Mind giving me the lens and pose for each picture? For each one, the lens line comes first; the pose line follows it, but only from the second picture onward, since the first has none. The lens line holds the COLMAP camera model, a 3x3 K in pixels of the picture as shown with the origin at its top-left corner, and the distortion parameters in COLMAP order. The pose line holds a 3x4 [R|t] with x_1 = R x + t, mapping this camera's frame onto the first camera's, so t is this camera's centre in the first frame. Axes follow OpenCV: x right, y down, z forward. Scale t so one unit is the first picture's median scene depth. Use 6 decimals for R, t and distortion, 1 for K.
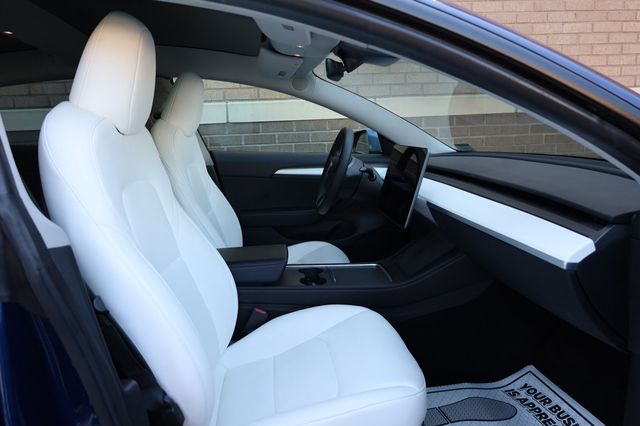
lens RADIAL K [[440.8, 0, 325.4], [0, 440.8, 212.5], [0, 0, 1]] dist [-0.009588, -0.001504]
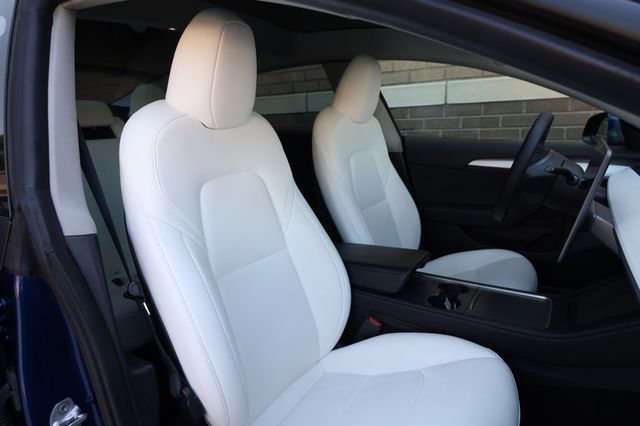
lens RADIAL K [[440.8, 0, 325.4], [0, 440.8, 212.5], [0, 0, 1]] dist [-0.009588, -0.001504]
pose [[0.807408, 0.124261, -0.576760, 0.181850], [-0.093809, 0.992171, 0.082437, -0.043131], [0.582488, -0.012455, 0.812744, 0.143039]]
